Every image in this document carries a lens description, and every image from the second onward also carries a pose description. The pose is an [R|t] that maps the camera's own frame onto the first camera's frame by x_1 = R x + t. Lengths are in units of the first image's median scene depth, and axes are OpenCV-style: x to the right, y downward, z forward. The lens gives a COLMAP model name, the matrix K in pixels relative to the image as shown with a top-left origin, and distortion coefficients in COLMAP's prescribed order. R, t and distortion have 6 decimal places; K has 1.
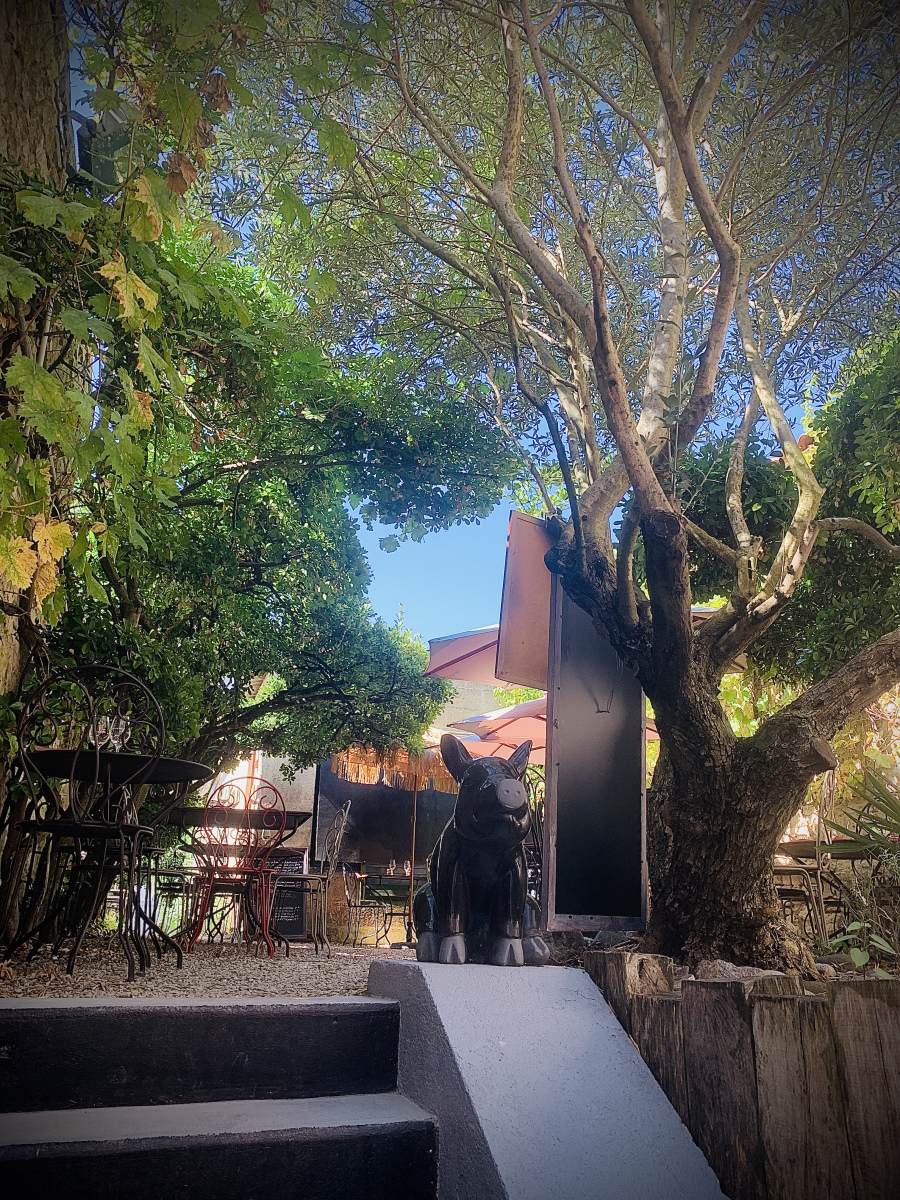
lens RADIAL K [[887.5, 0, 450.0], [0, 887.5, 600.0], [0, 0, 1]] dist [-0.016689, -0.009167]
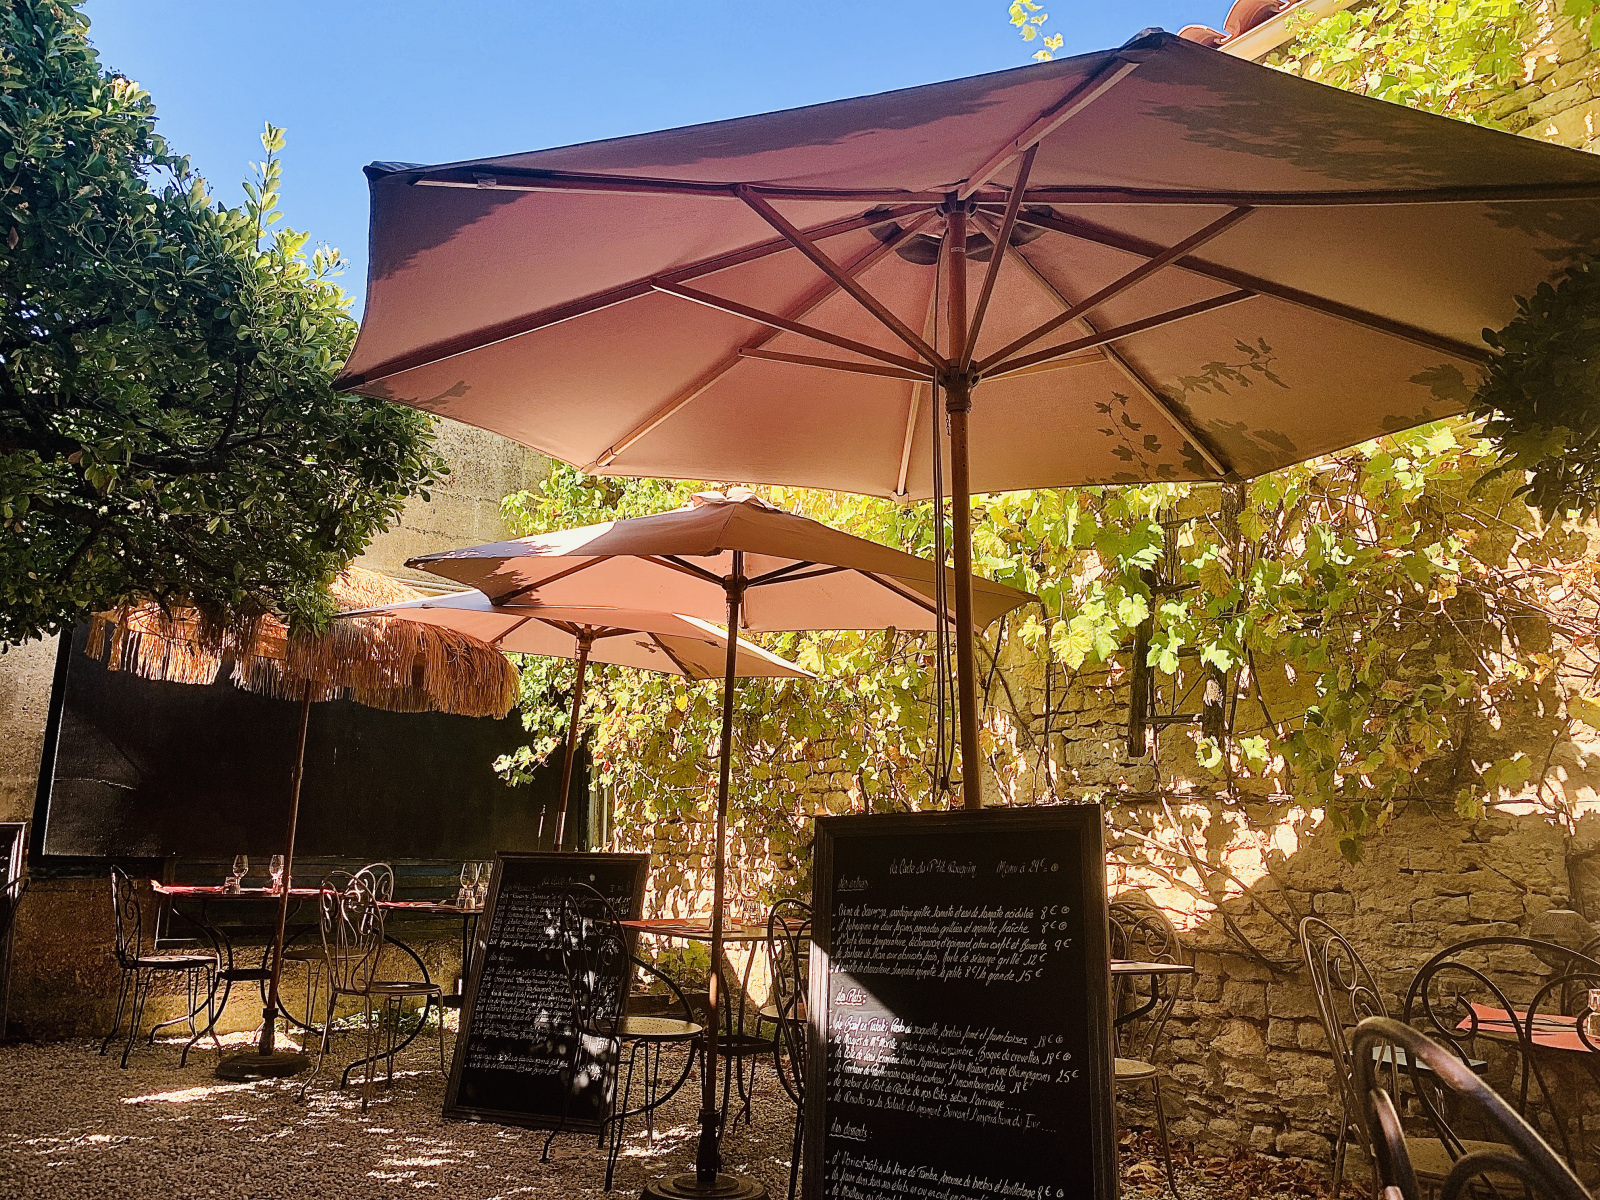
lens RADIAL K [[1183.3, 0, 889.4], [0, 1183.3, 553.4], [0, 0, 1]] dist [-0.016689, -0.009167]
pose [[0.919054, 0.075480, 0.386836, -0.012104], [-0.119426, 0.988680, 0.090822, 0.109679], [-0.375602, -0.129669, 0.917665, 0.755789]]
